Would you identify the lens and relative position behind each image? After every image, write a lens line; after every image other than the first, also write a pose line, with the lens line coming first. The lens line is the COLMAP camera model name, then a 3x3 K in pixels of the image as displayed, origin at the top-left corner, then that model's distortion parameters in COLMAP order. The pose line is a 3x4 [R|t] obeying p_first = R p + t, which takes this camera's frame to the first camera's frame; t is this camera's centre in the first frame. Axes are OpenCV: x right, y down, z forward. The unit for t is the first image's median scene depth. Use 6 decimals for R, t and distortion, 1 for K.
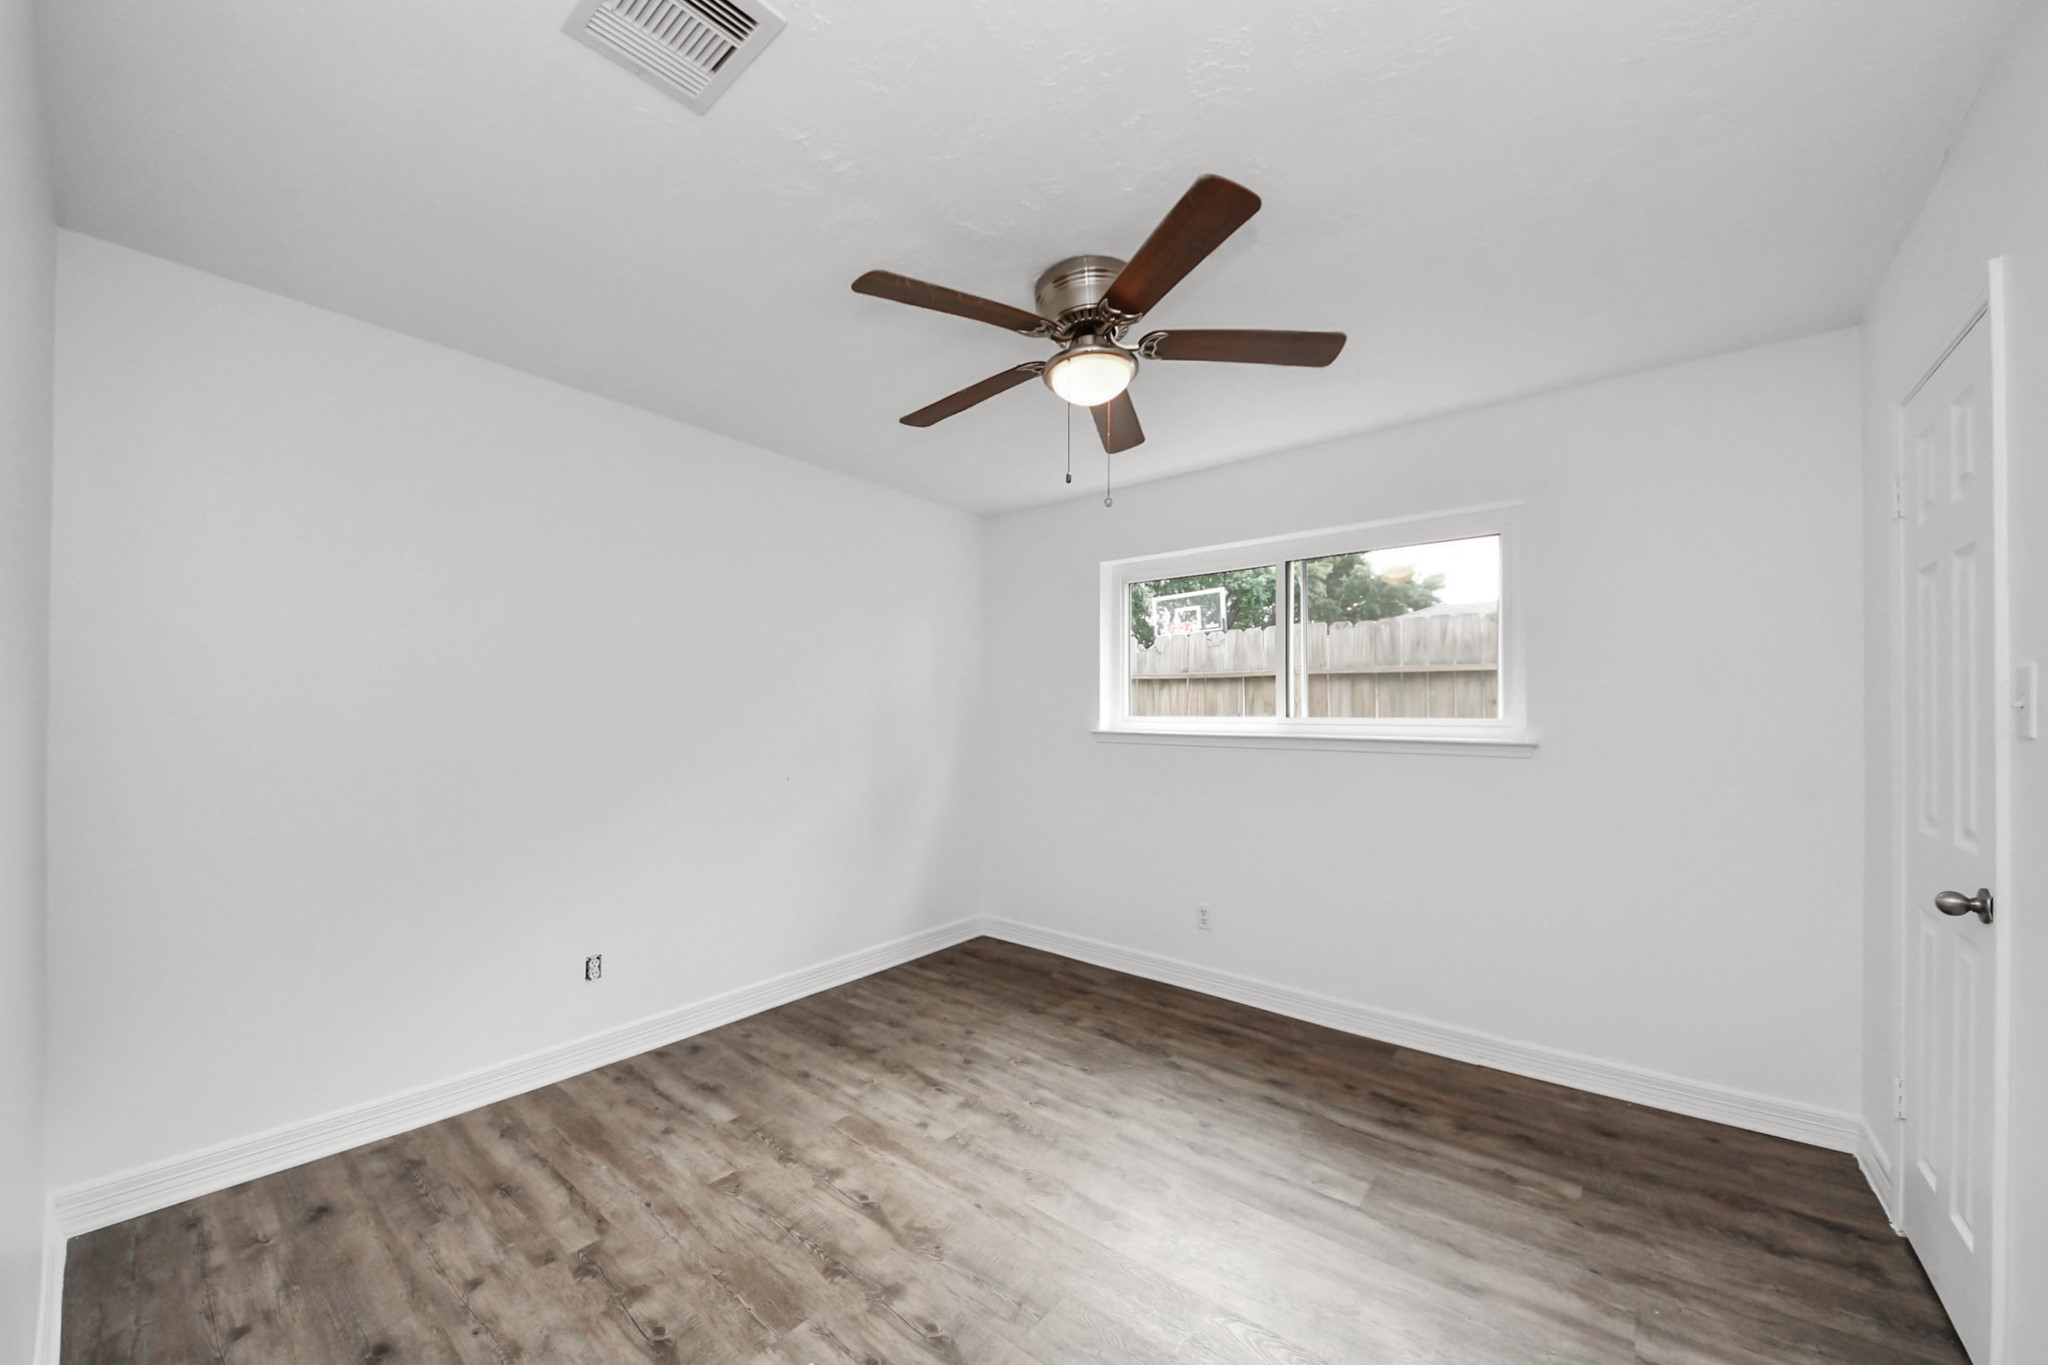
lens RADIAL K [[736.3, 0, 1015.1], [0, 736.3, 687.3], [0, 0, 1]] dist [0.046291, -0.027194]
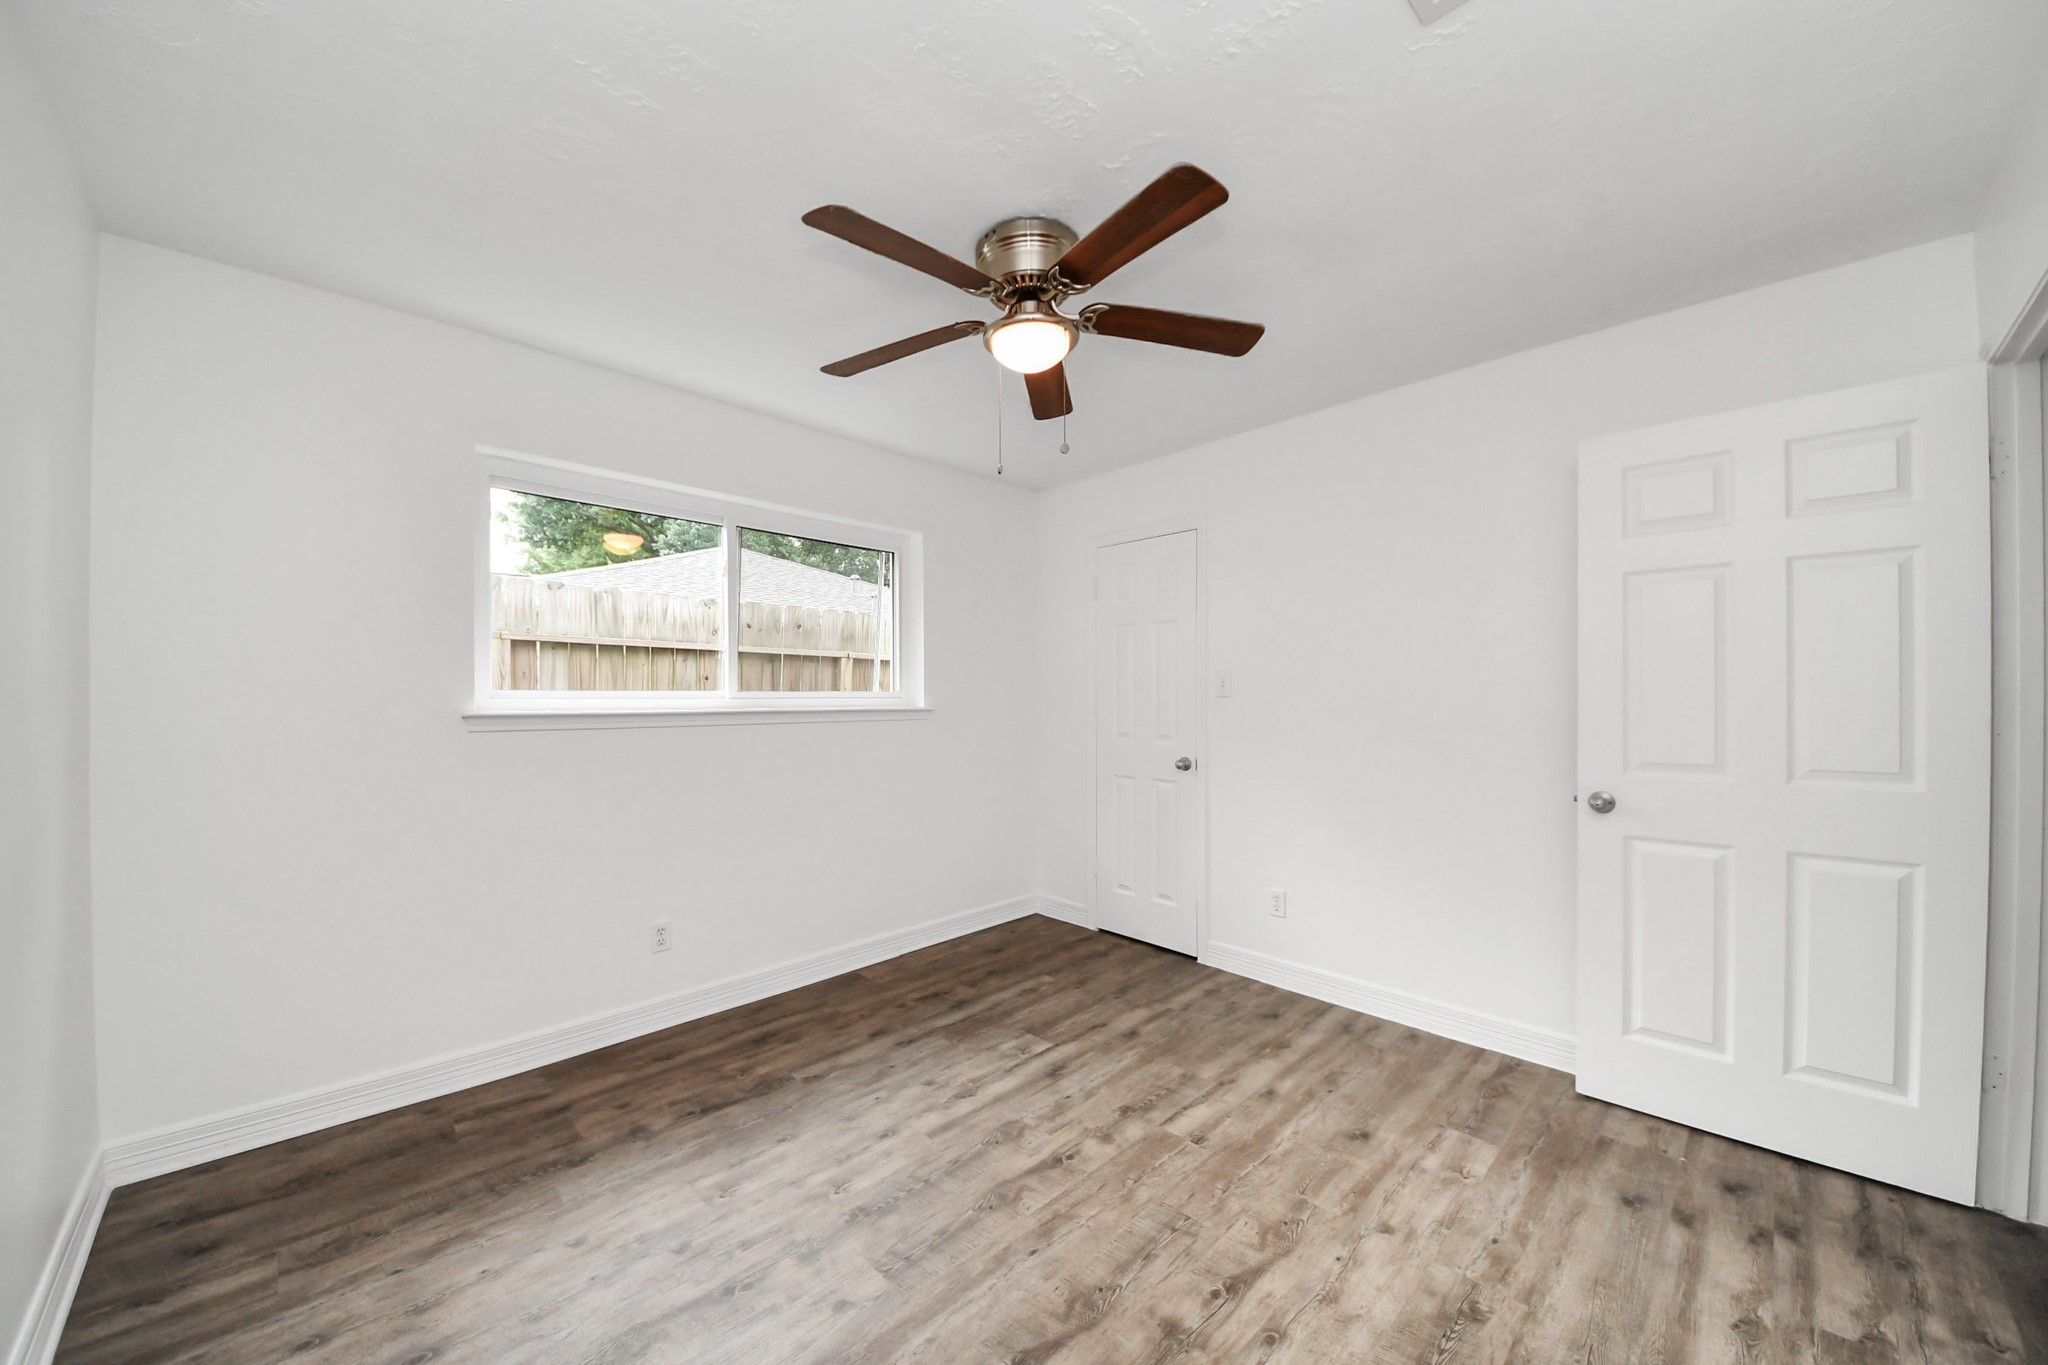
lens RADIAL K [[736.3, 0, 1015.1], [0, 736.3, 687.3], [0, 0, 1]] dist [0.046291, -0.027194]
pose [[0.120219, 0.002756, 0.992744, -0.666872], [-0.036258, 0.999341, 0.001617, 0.026240], [-0.992085, -0.036190, 0.120240, 0.682044]]
